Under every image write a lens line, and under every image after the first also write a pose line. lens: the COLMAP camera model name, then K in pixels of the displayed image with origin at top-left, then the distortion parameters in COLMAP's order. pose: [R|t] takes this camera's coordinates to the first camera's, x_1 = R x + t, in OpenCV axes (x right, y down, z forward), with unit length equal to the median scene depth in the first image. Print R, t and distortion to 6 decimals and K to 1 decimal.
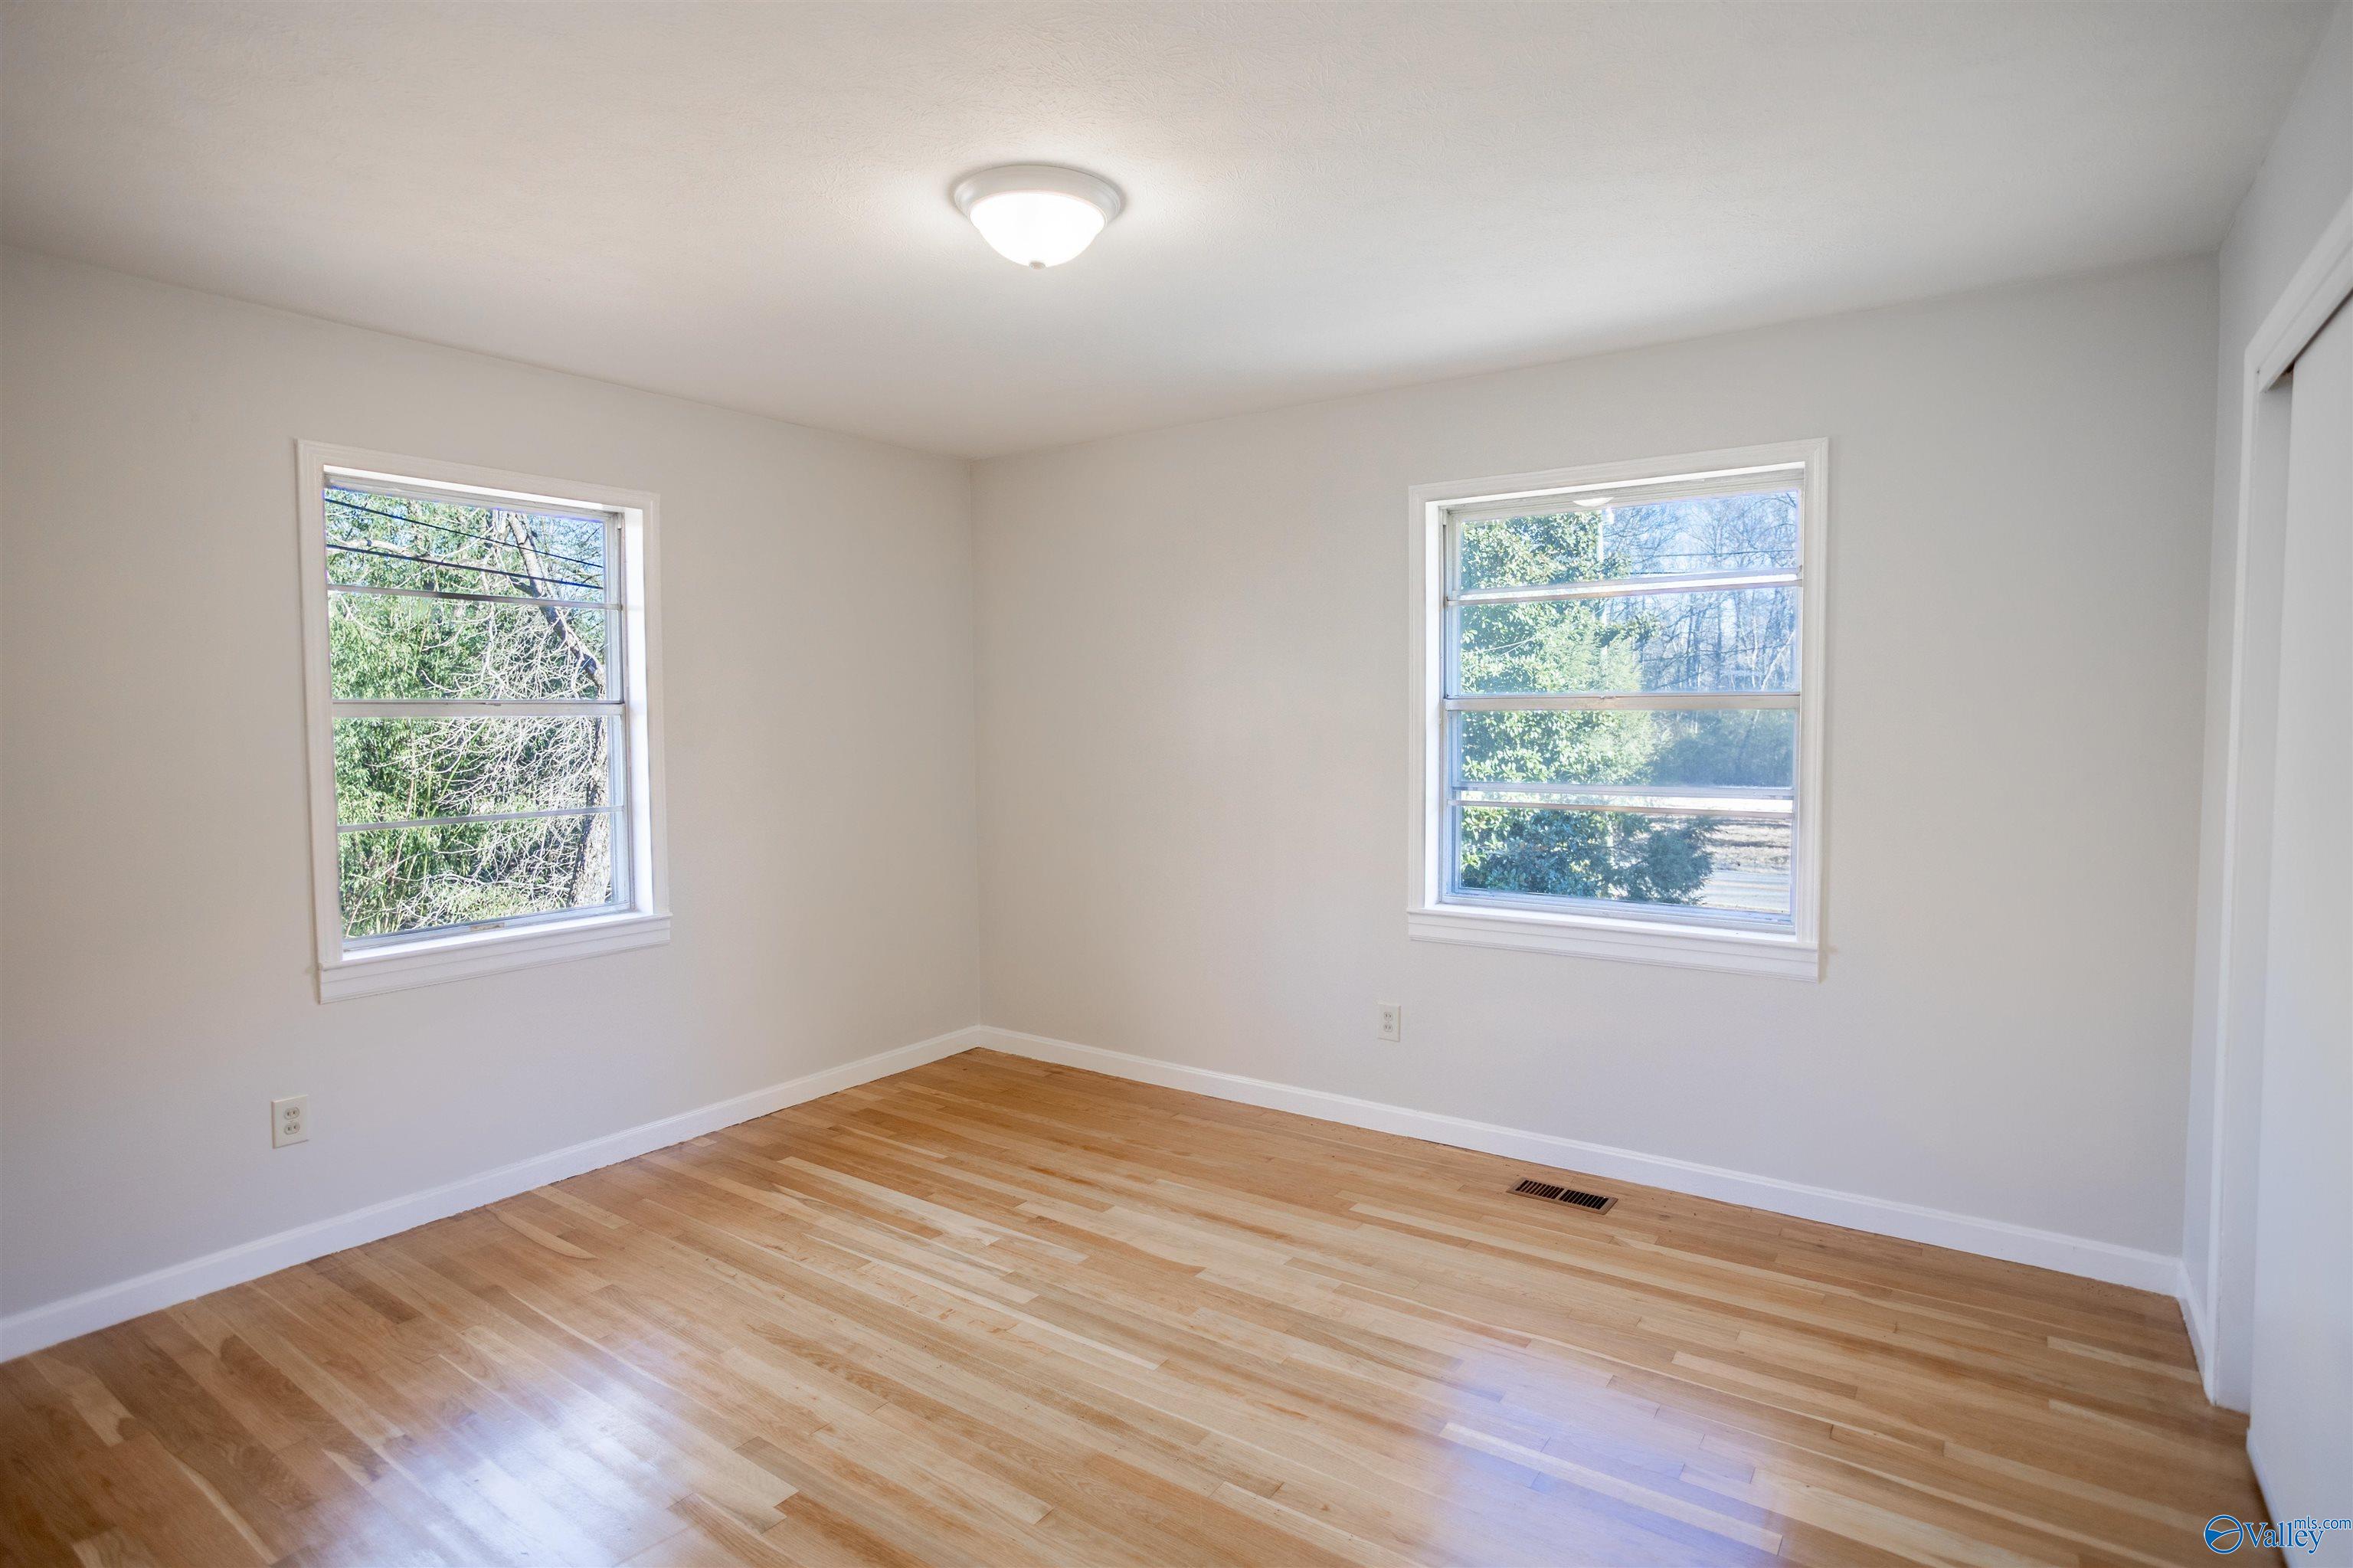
lens RADIAL K [[1210.3, 0, 1160.0], [0, 1210.3, 779.3], [0, 0, 1]] dist [-0.060102, 0.034669]
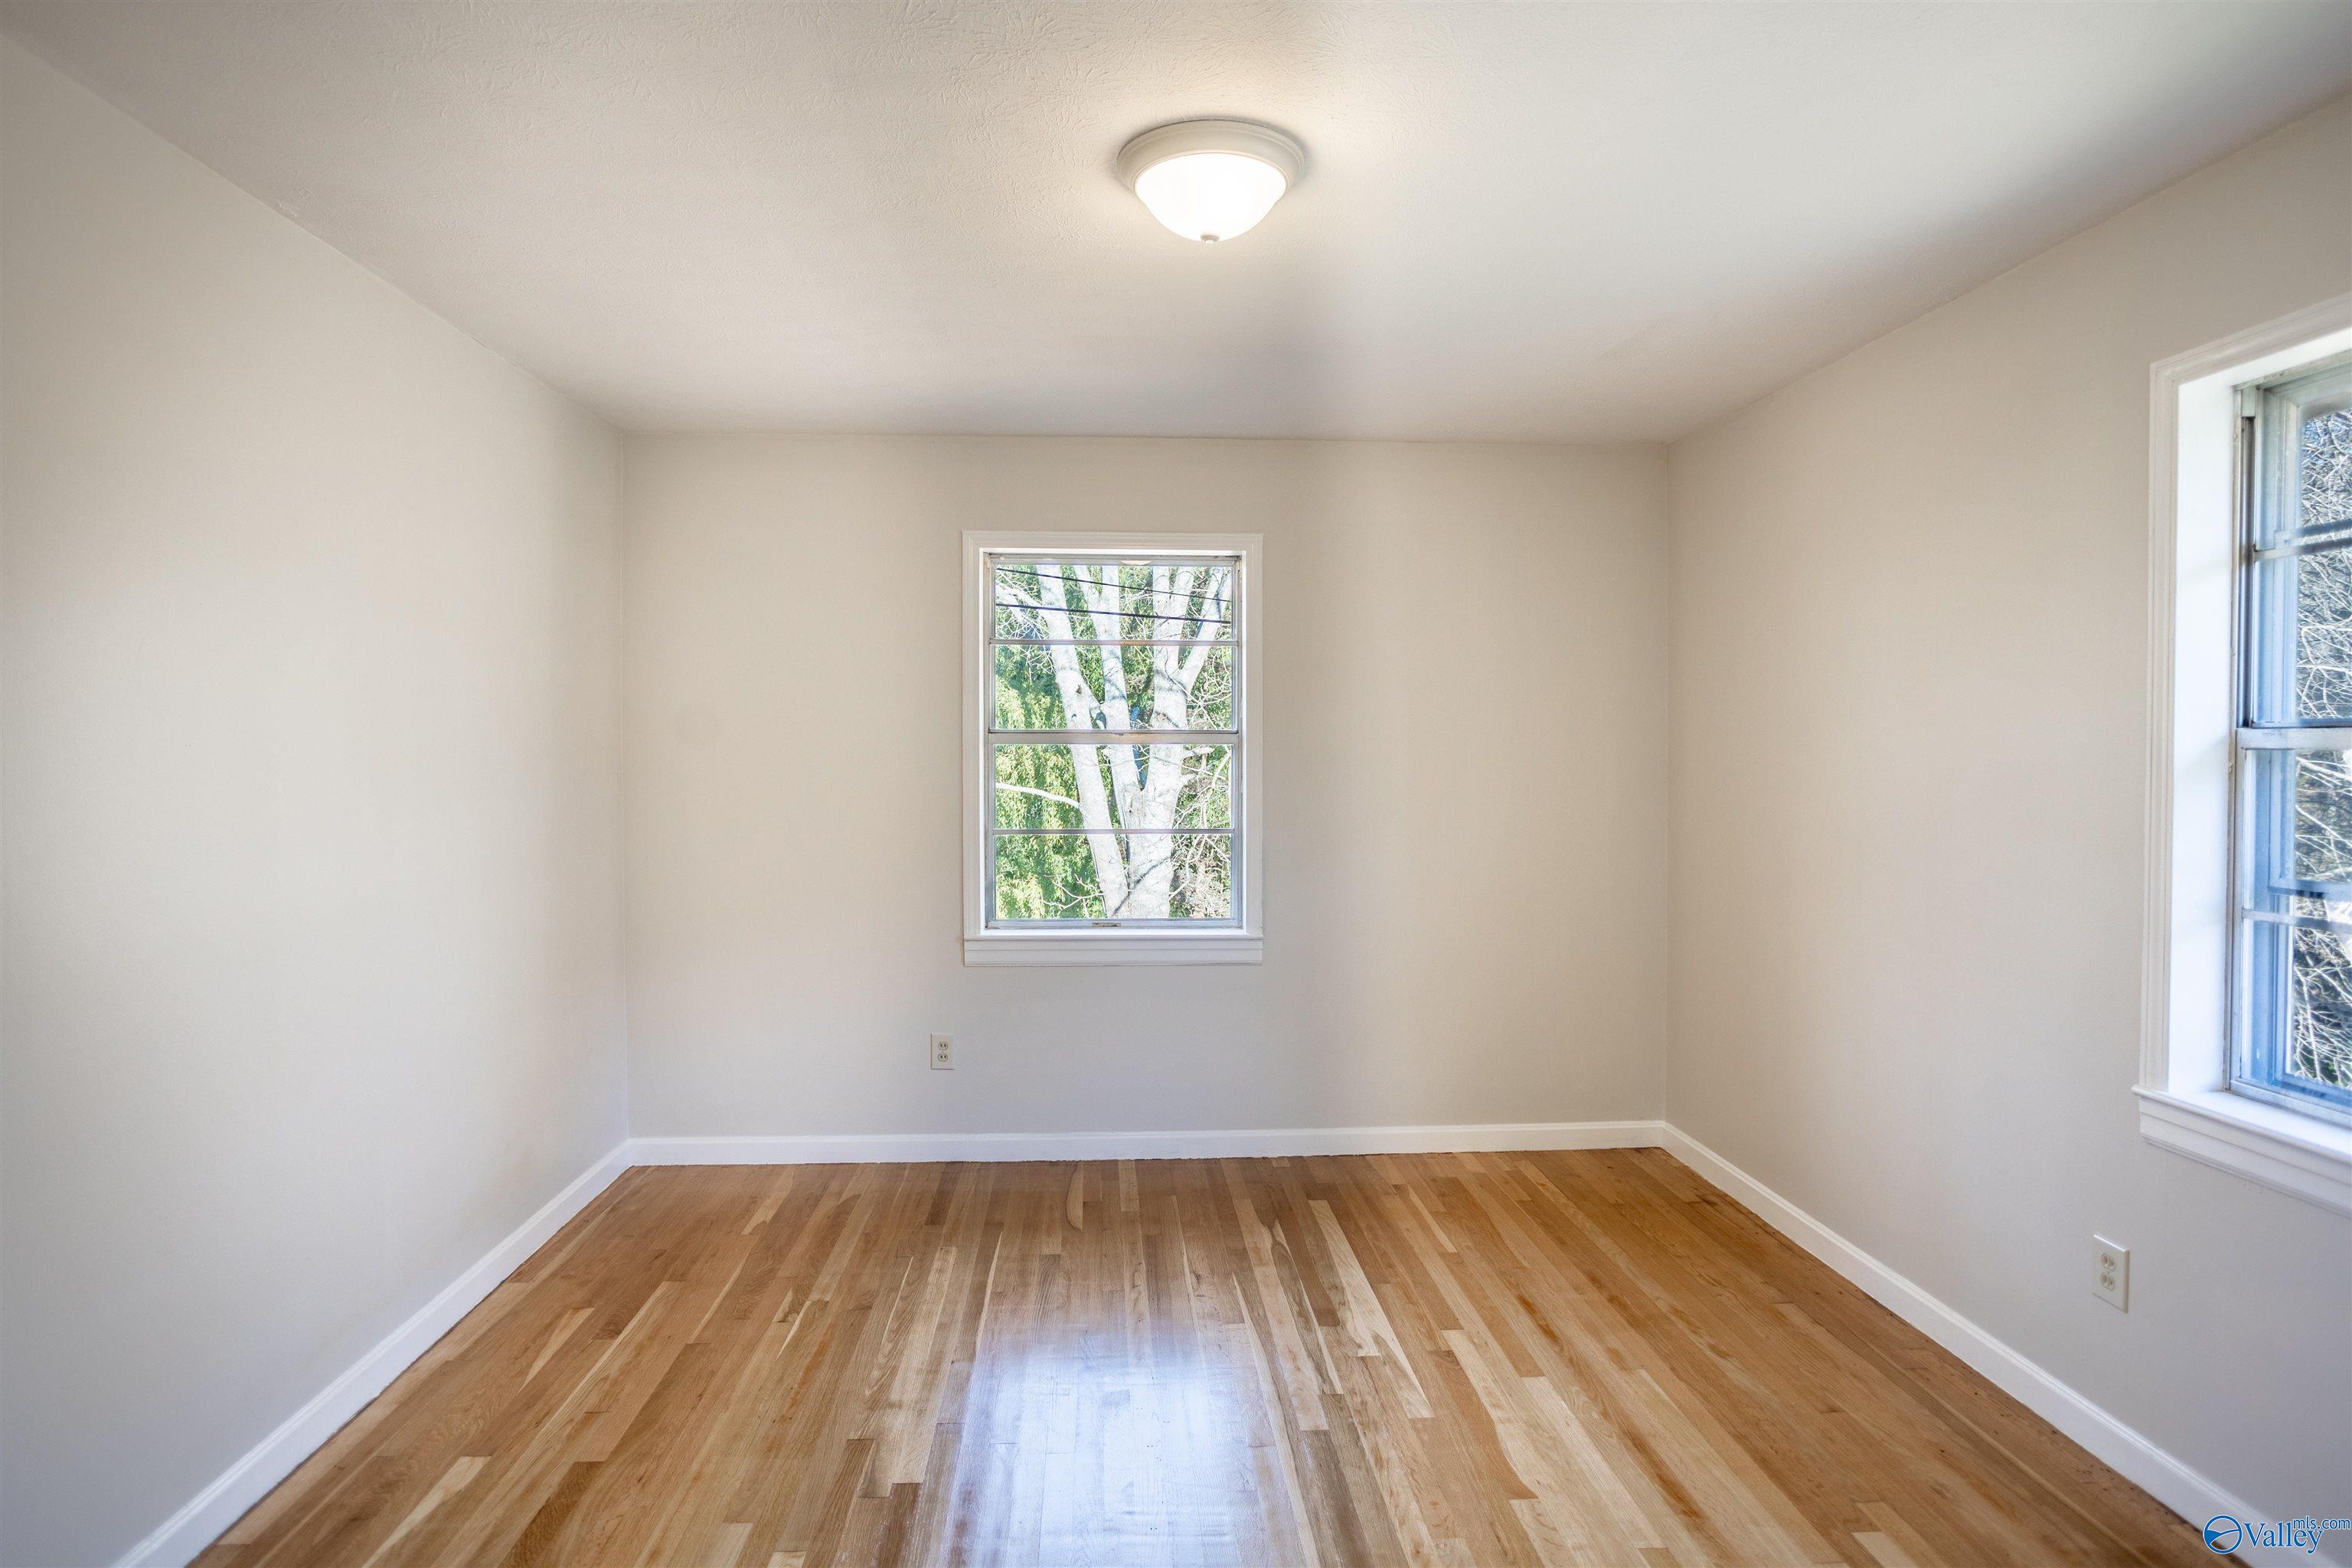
lens RADIAL K [[1209.8, 0, 1159.5], [0, 1209.8, 779.3], [0, 0, 1]] dist [-0.060102, 0.034669]
pose [[0.619940, 0.027733, -0.784159, 0.382398], [-0.048177, 0.998835, -0.002762, -0.017223], [0.783169, 0.039491, 0.620554, 0.294661]]
